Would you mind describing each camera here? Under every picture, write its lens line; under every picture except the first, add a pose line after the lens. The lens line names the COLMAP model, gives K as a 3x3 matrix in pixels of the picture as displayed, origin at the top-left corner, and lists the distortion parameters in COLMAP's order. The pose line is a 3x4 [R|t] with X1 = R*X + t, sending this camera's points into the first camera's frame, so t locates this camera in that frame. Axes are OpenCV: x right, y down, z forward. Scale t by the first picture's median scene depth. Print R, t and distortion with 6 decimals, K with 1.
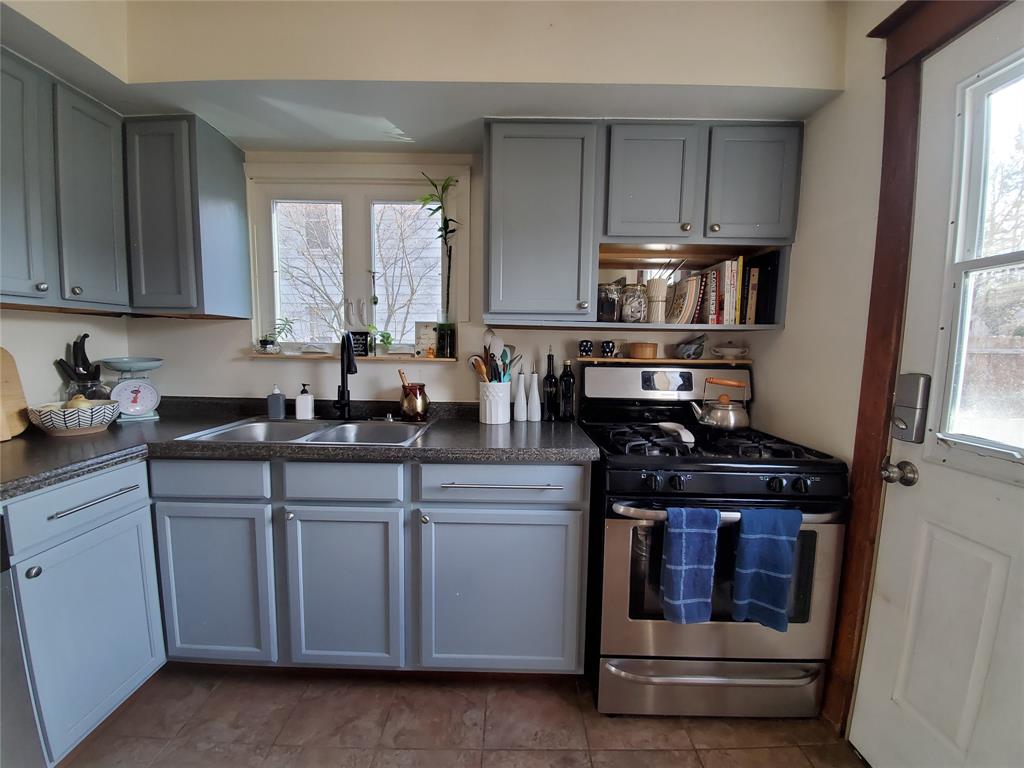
lens RADIAL K [[406.8, 0, 510.4], [0, 406.8, 387.5], [0, 0, 1]] dist [-0.002529, -0.009602]
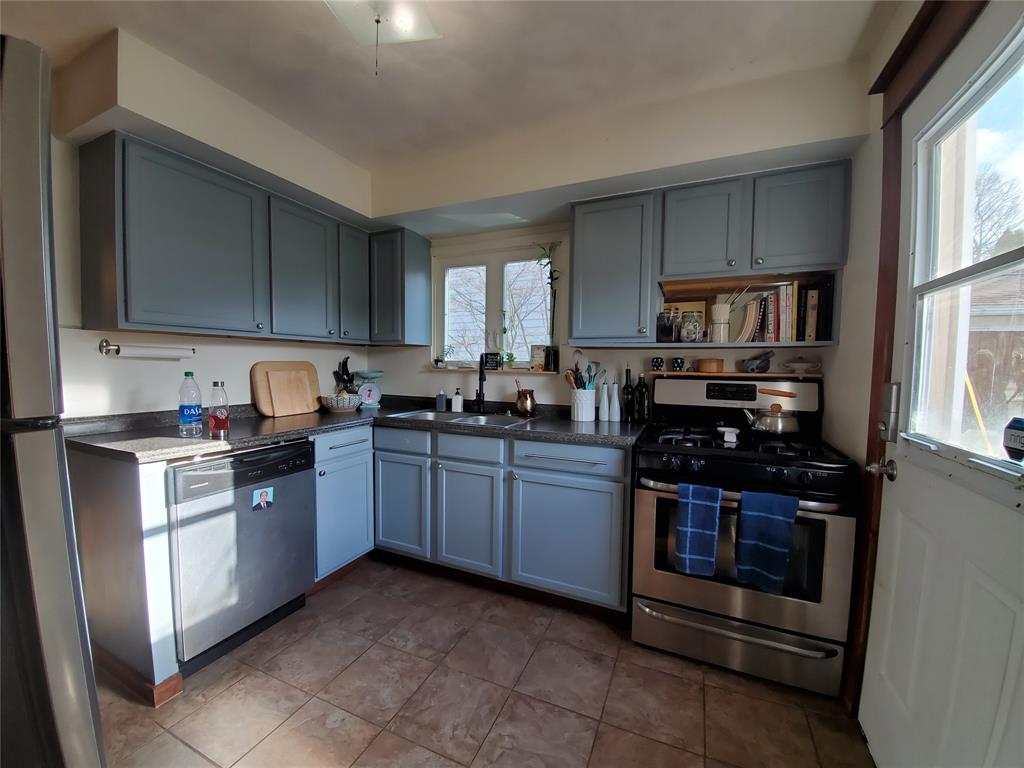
lens RADIAL K [[406.8, 0, 507.9], [0, 406.8, 386.6], [0, 0, 1]] dist [-0.002529, -0.009602]
pose [[0.912621, 0.017611, -0.408427, 0.324716], [-0.037364, 0.998483, -0.040434, 0.045649], [0.407095, 0.052161, 0.911895, -0.350537]]
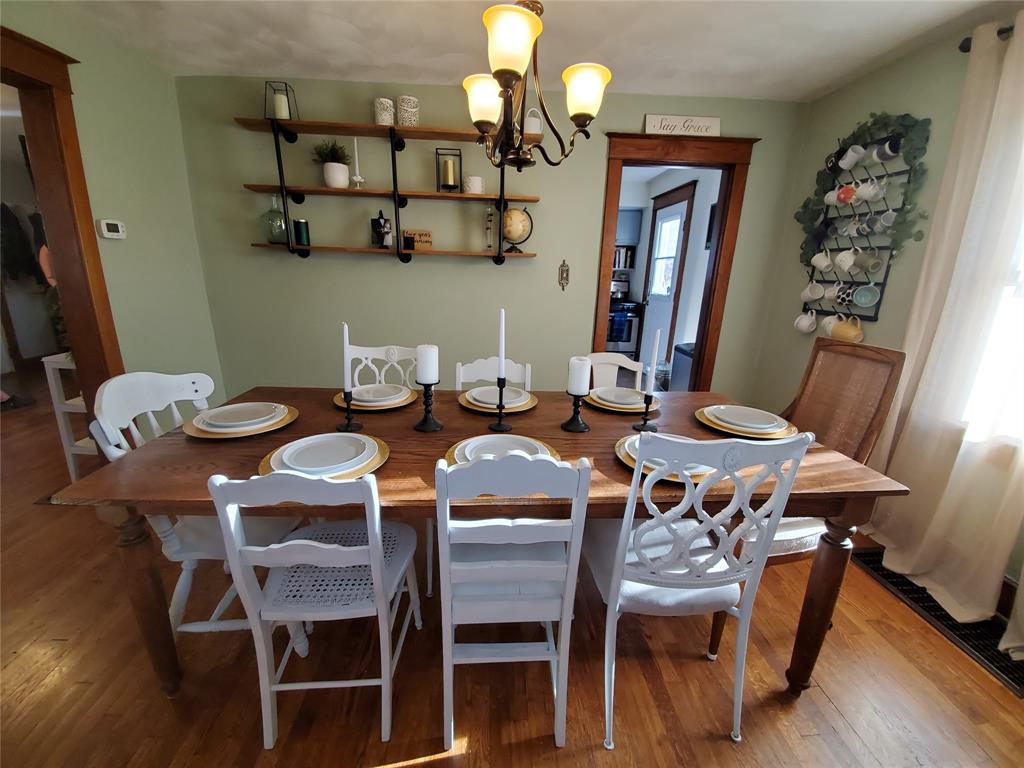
lens RADIAL K [[406.8, 0, 514.0], [0, 406.8, 386.5], [0, 0, 1]] dist [-0.002529, -0.009602]
pose [[0.997809, -0.006390, 0.065853, -0.645847], [-0.005043, 0.985083, 0.172006, 0.263372], [-0.065970, -0.171961, 0.982892, -2.691712]]
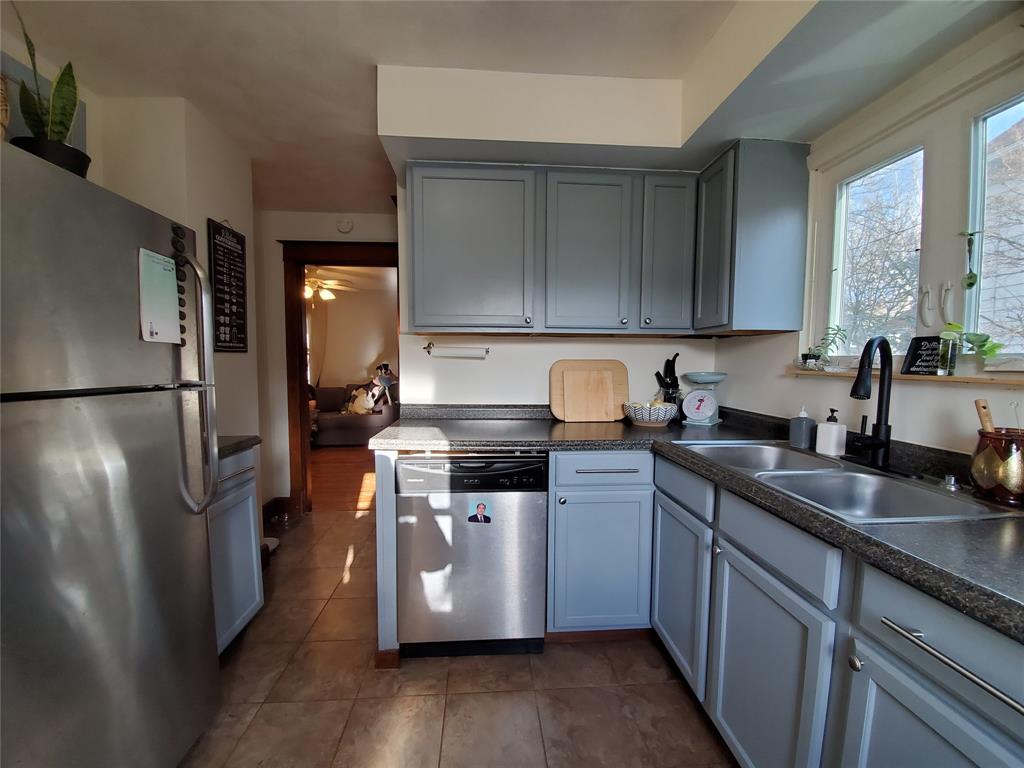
lens RADIAL K [[406.8, 0, 509.1], [0, 406.8, 387.8], [0, 0, 1]] dist [-0.002529, -0.009602]
pose [[0.066667, 0.048699, -0.996586, 0.246249], [-0.104173, 0.993689, 0.041589, -0.020015], [0.992322, 0.101045, 0.071319, 0.394368]]
